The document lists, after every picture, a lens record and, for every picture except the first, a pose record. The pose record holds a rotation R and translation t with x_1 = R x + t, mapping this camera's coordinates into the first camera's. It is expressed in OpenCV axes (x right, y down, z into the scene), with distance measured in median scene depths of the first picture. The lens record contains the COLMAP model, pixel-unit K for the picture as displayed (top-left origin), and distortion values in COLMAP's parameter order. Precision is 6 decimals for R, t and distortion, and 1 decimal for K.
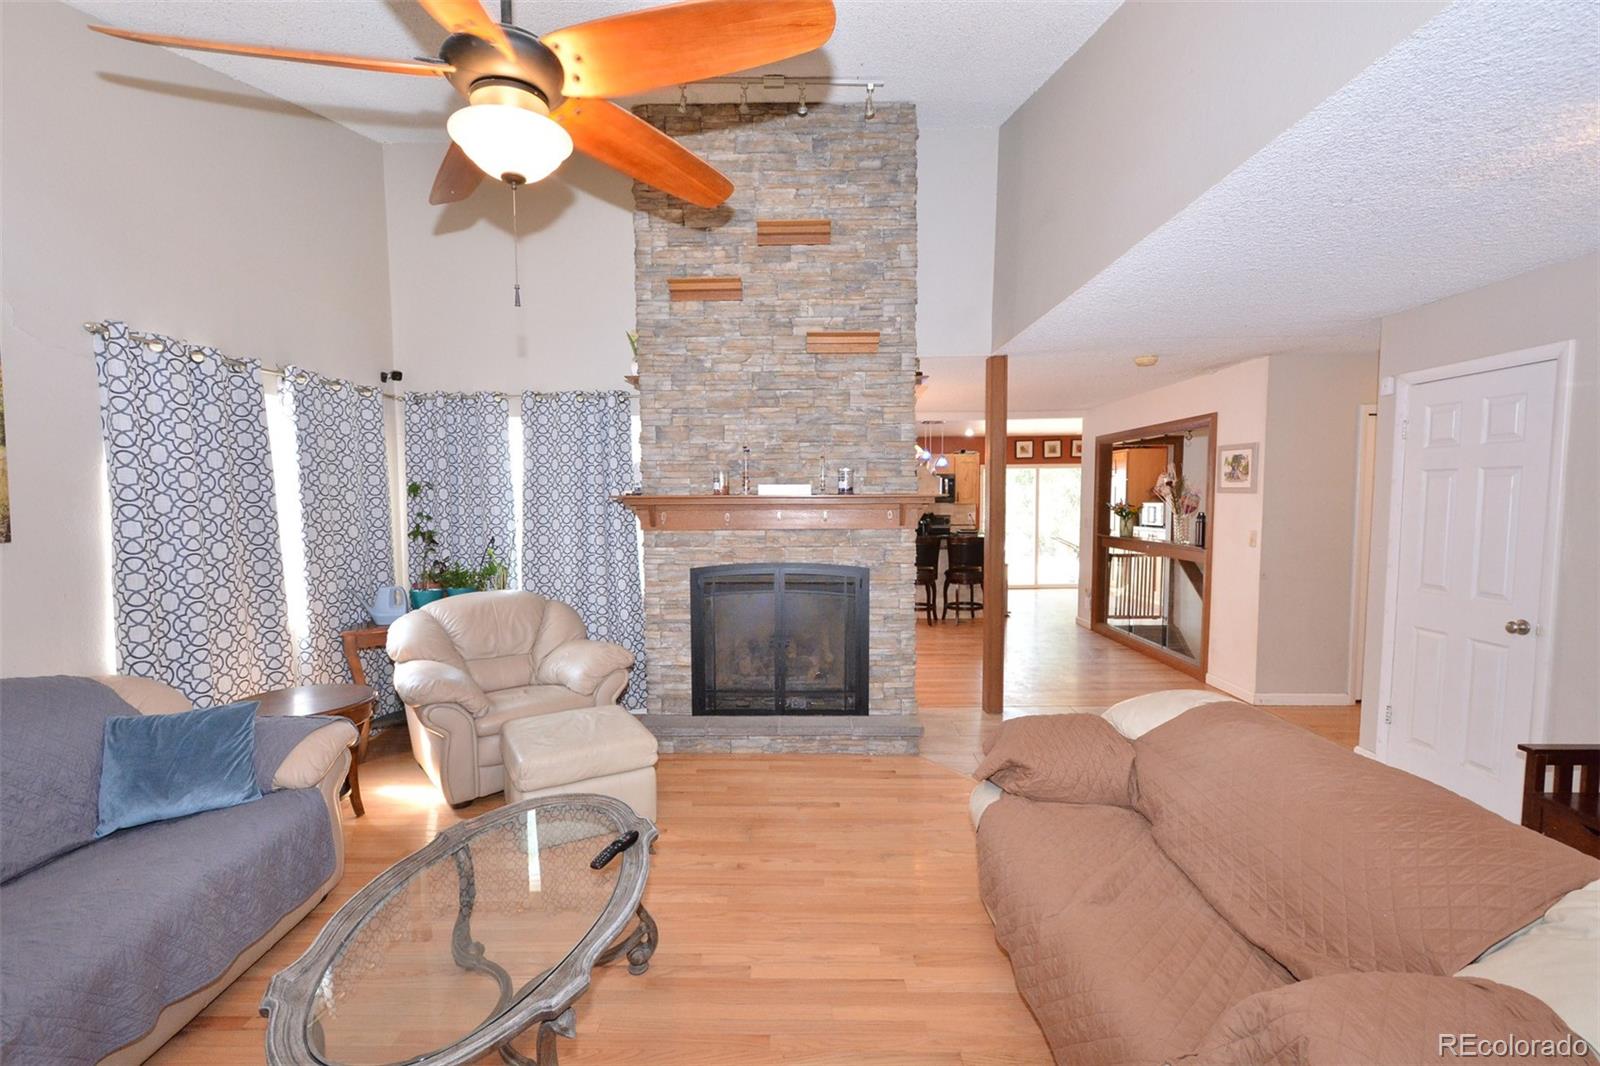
lens RADIAL K [[700.4, 0, 794.0], [0, 700.4, 546.0], [0, 0, 1]] dist [0.003517, -0.004681]
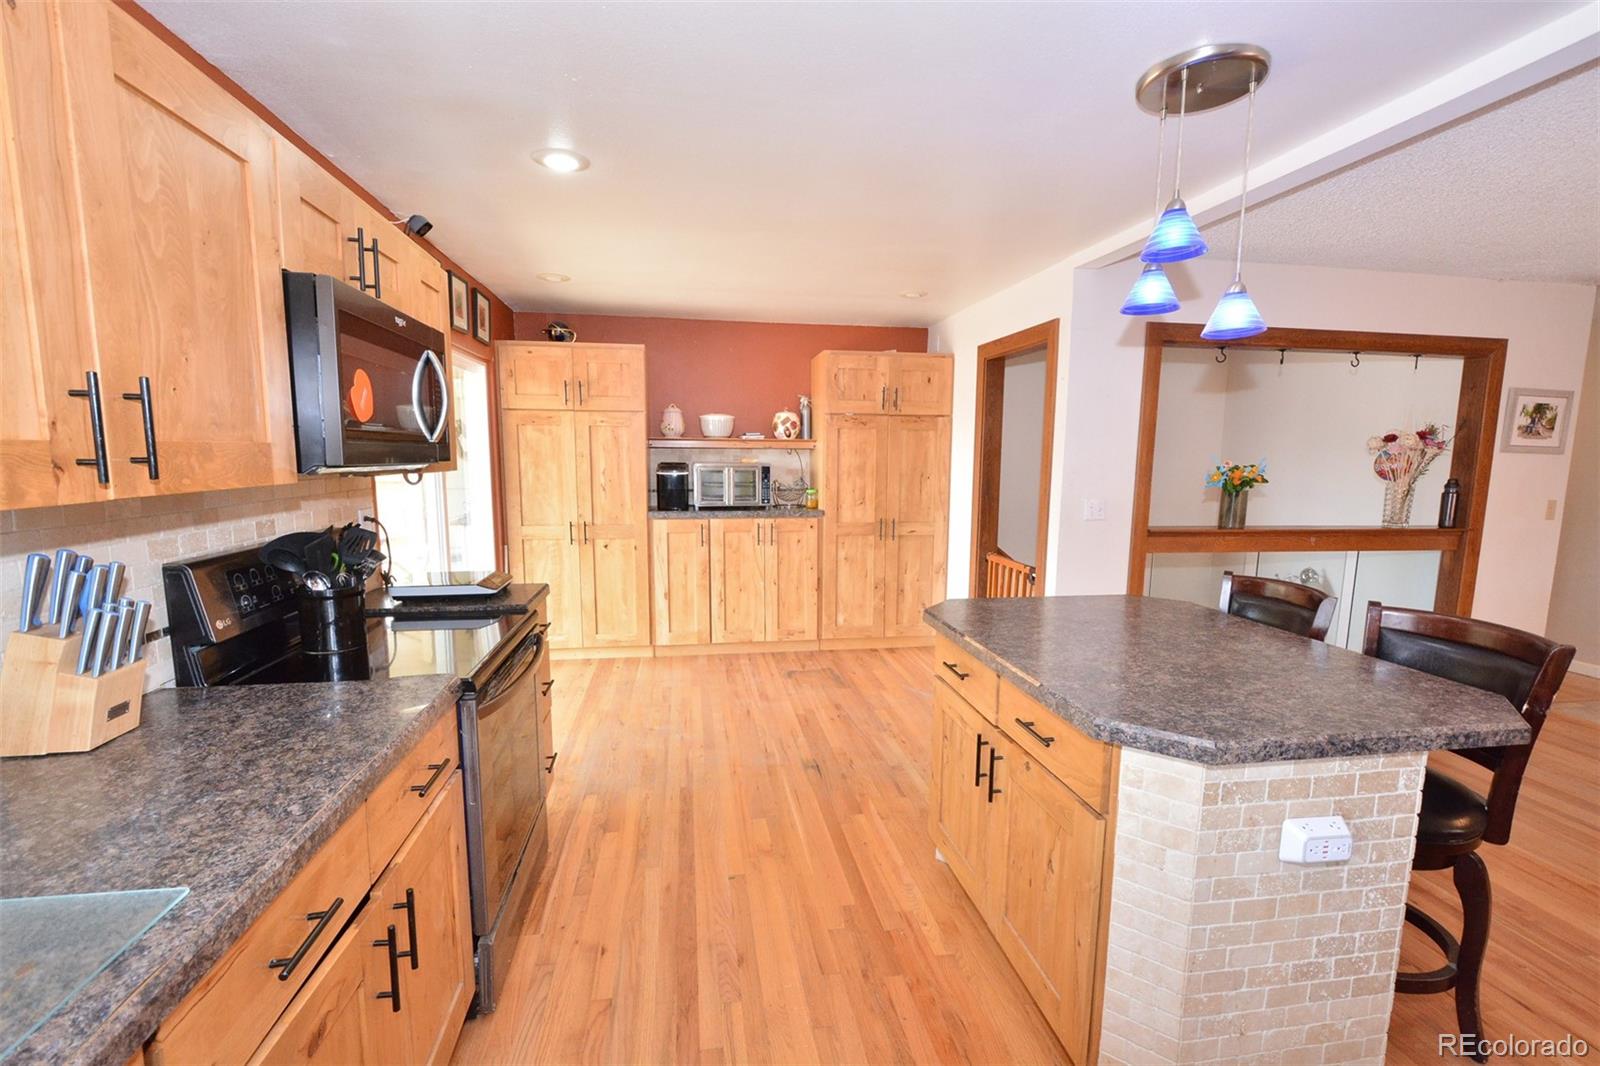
lens RADIAL K [[700.4, 0, 794.0], [0, 700.4, 546.0], [0, 0, 1]] dist [0.003517, -0.004681]
pose [[-0.163086, -0.123789, 0.978815, -0.008577], [0.059625, 0.989048, 0.135017, -0.115269], [-0.984809, 0.080382, -0.153918, 1.757112]]
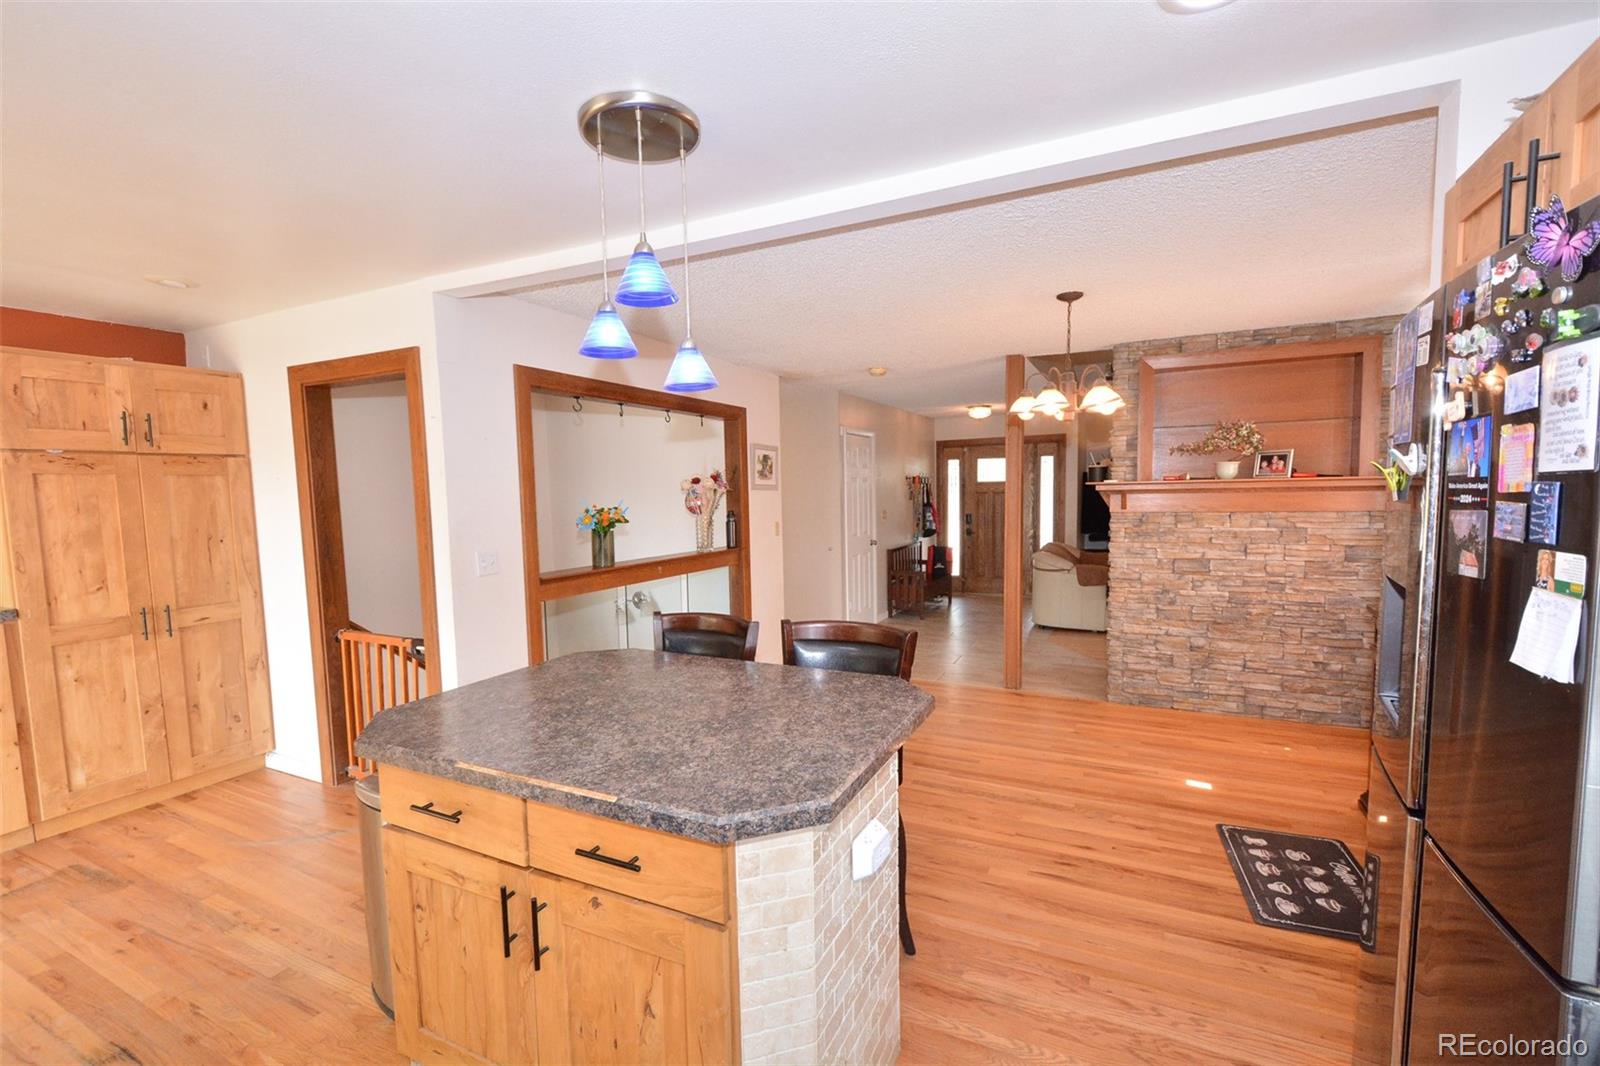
lens RADIAL K [[700.4, 0, 794.0], [0, 700.4, 546.0], [0, 0, 1]] dist [0.003517, -0.004681]
pose [[-0.897718, -0.010192, 0.440453, 0.095781], [0.056805, 0.988710, 0.138656, -0.125182], [-0.436893, 0.149494, -0.887004, 1.784821]]
